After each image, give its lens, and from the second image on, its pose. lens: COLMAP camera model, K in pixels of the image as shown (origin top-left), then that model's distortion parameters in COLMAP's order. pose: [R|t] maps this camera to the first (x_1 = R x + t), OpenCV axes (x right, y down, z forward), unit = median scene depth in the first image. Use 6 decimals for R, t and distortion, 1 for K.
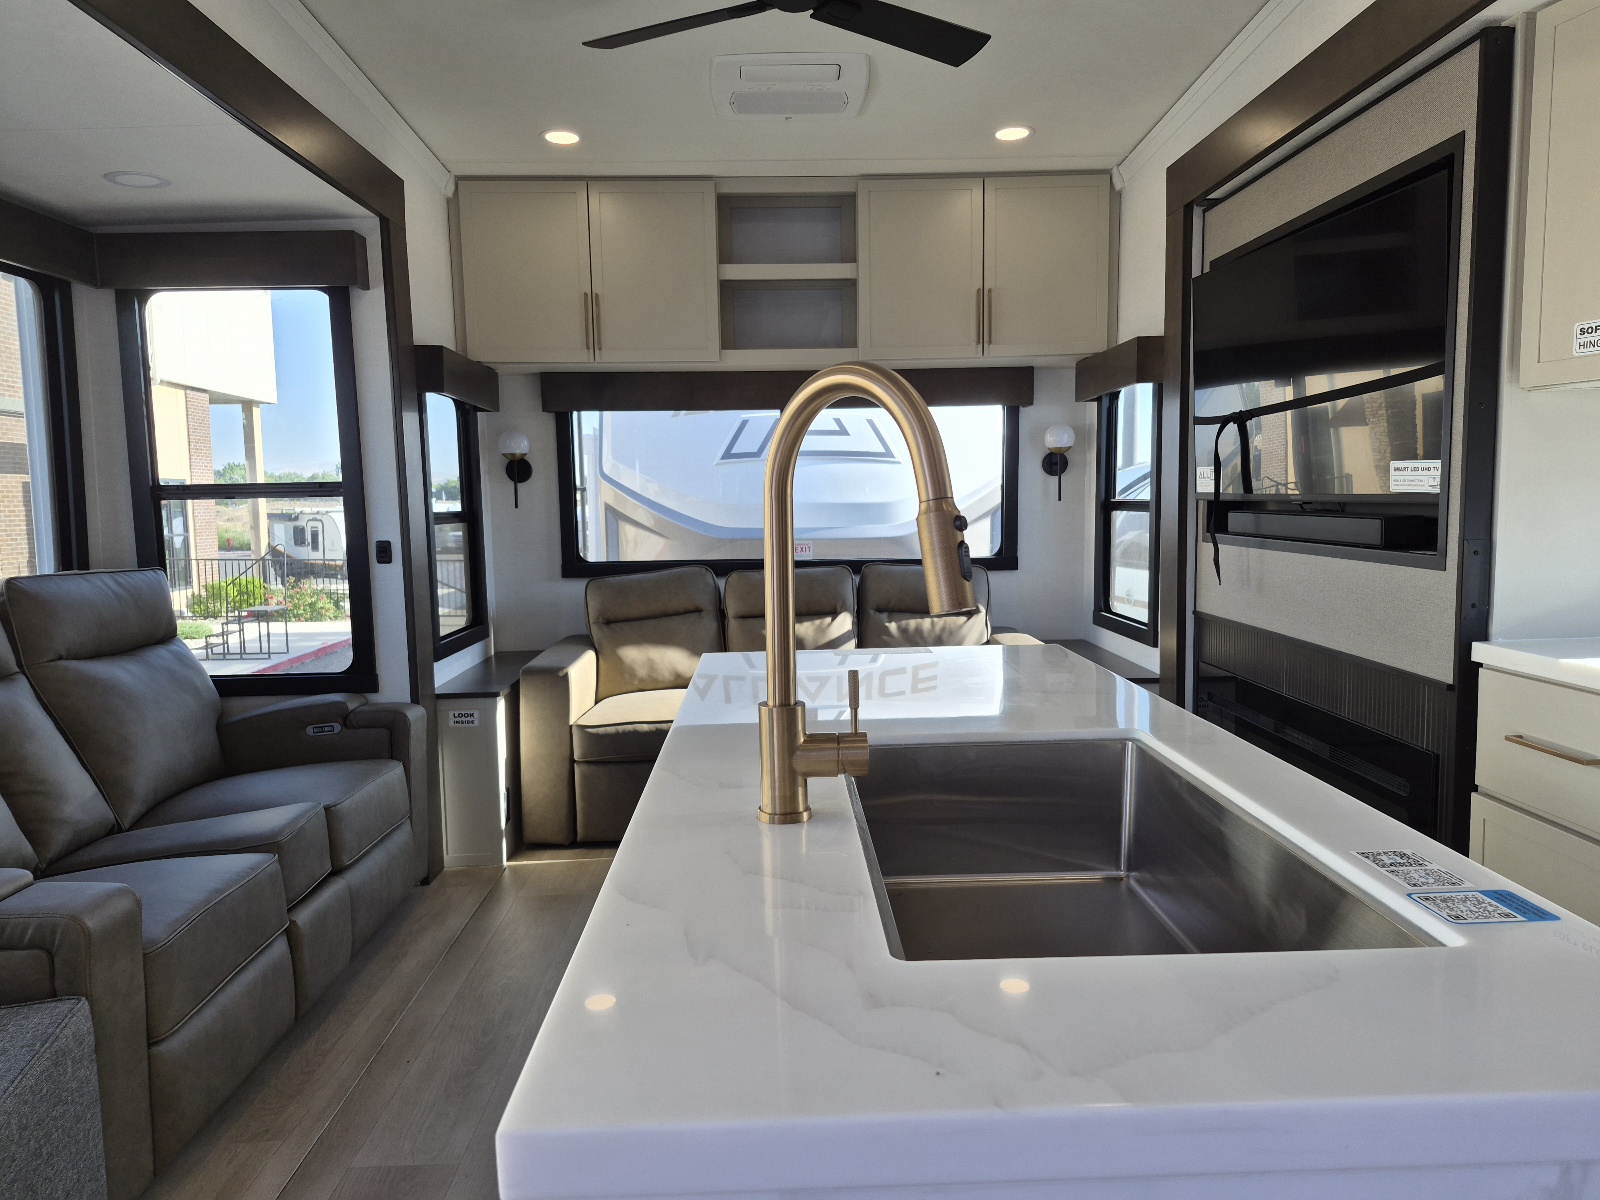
lens RADIAL K [[1111.5, 0, 796.7], [0, 1111.5, 605.9], [0, 0, 1]] dist [0.072716, -0.063251]
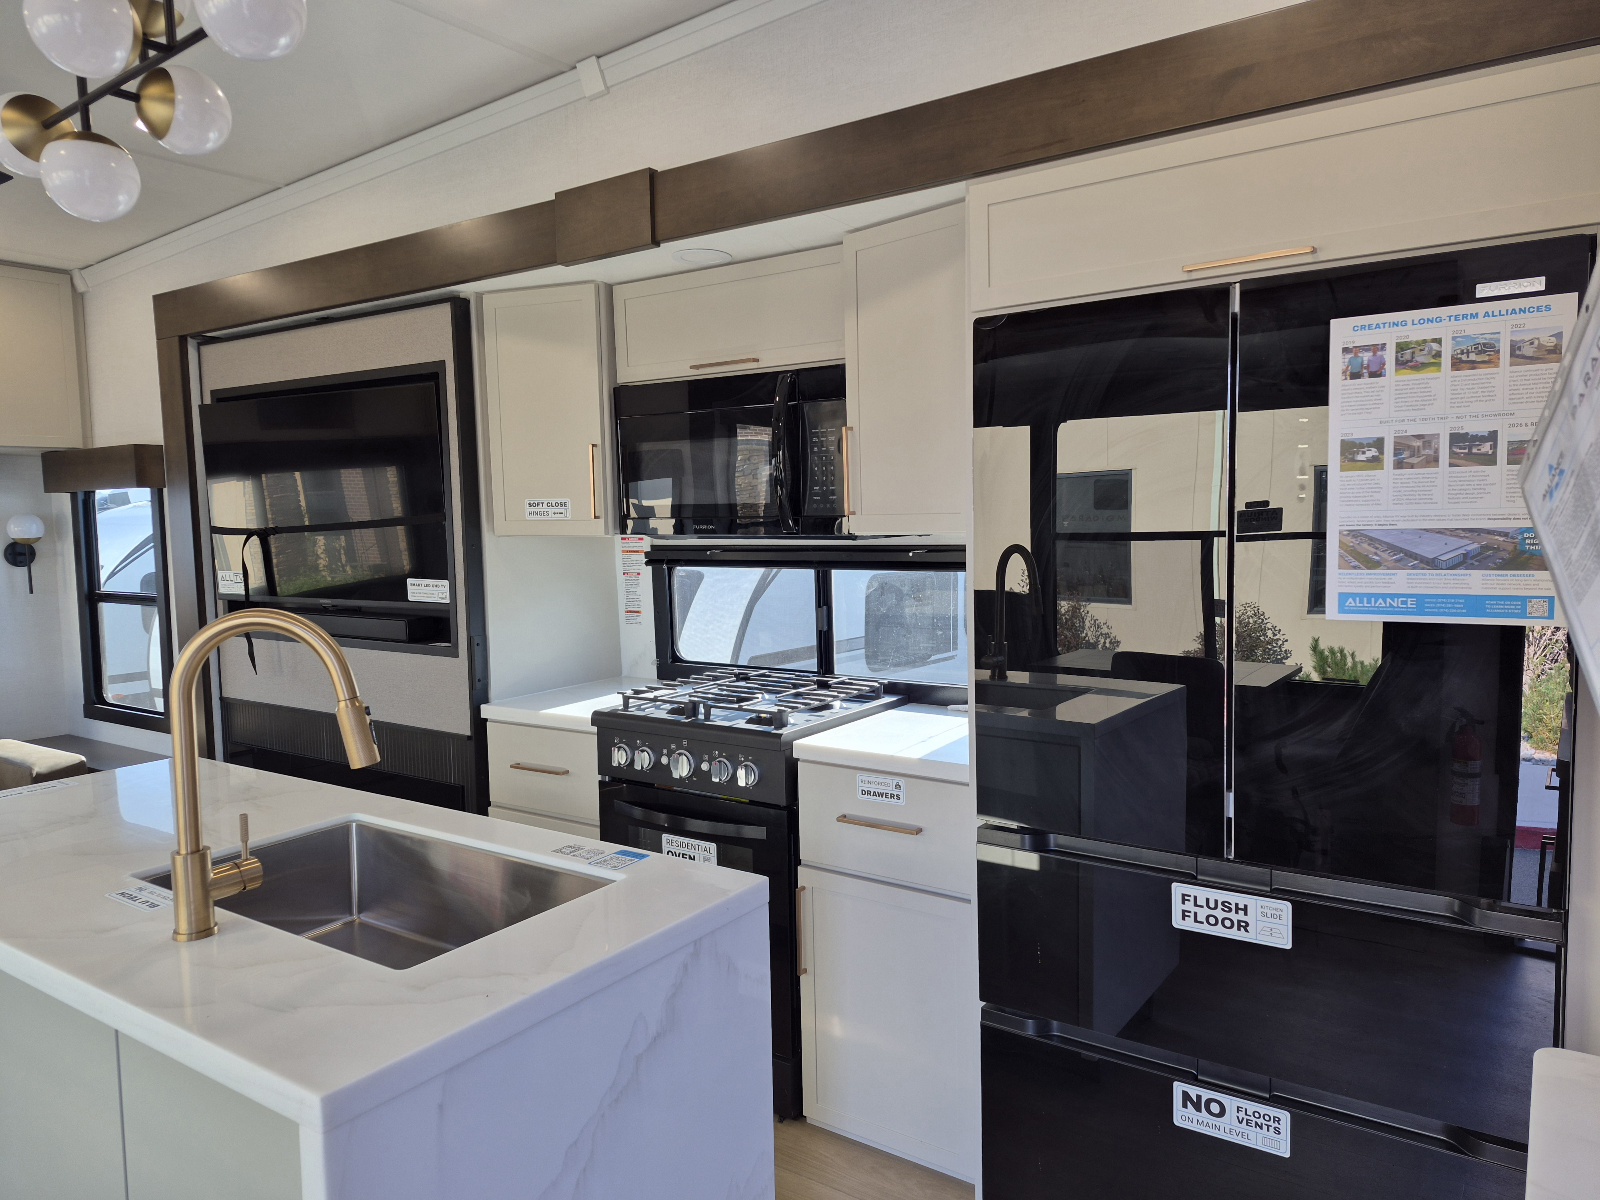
lens RADIAL K [[1111.5, 0, 796.7], [0, 1111.5, 605.9], [0, 0, 1]] dist [0.072716, -0.063251]
pose [[0.594031, -0.061757, 0.802068, -0.271335], [0.089396, 0.995941, 0.010476, -0.064144], [-0.799459, 0.065479, 0.597141, -0.175099]]
